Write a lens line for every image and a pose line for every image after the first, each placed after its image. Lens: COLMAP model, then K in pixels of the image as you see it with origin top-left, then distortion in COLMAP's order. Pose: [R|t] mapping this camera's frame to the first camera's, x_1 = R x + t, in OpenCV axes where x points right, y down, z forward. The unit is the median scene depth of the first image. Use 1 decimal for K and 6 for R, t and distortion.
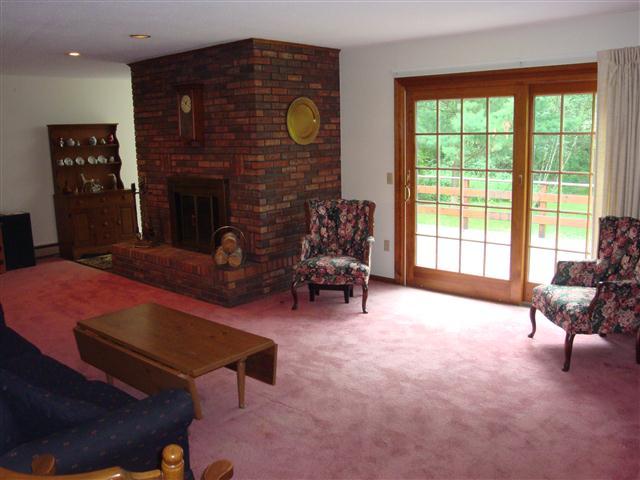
lens RADIAL K [[571.4, 0, 327.7], [0, 571.4, 240.7], [0, 0, 1]] dist [-0.154426, 0.126711]
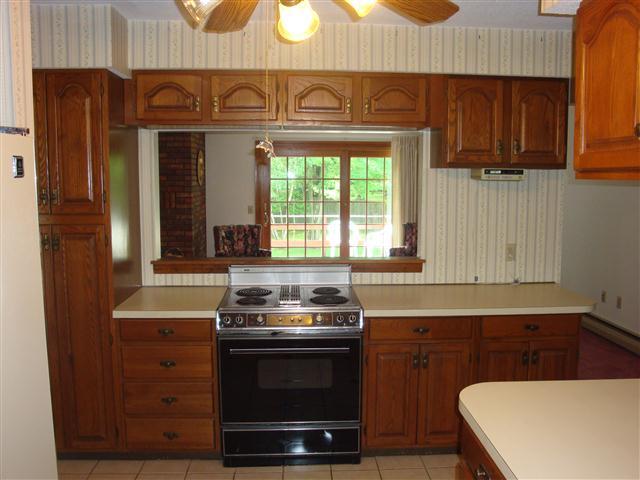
lens RADIAL K [[571.4, 0, 327.7], [0, 571.4, 240.7], [0, 0, 1]] dist [-0.154426, 0.126711]
pose [[0.705085, -0.053347, 0.707113, -0.864047], [0.111959, 0.993034, -0.036720, 0.046898], [-0.700228, 0.105059, 0.706146, -0.149829]]
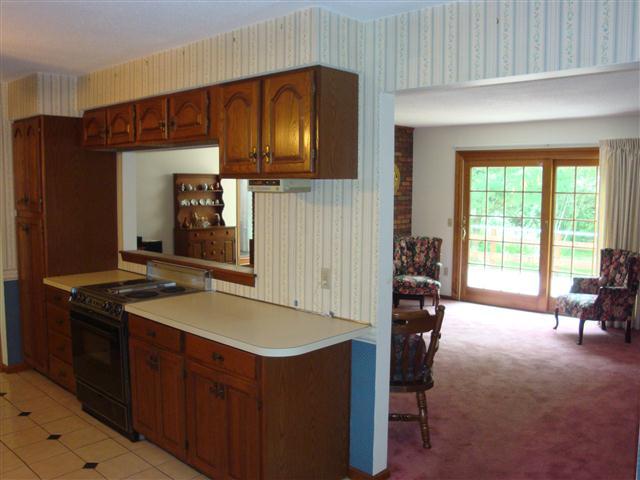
lens RADIAL K [[571.4, 0, 327.7], [0, 571.4, 240.7], [0, 0, 1]] dist [-0.154426, 0.126711]
pose [[0.999456, 0.029643, -0.014442, -0.186884], [-0.030823, 0.995482, -0.089809, 0.076052], [0.011715, 0.090205, 0.995854, -0.414172]]
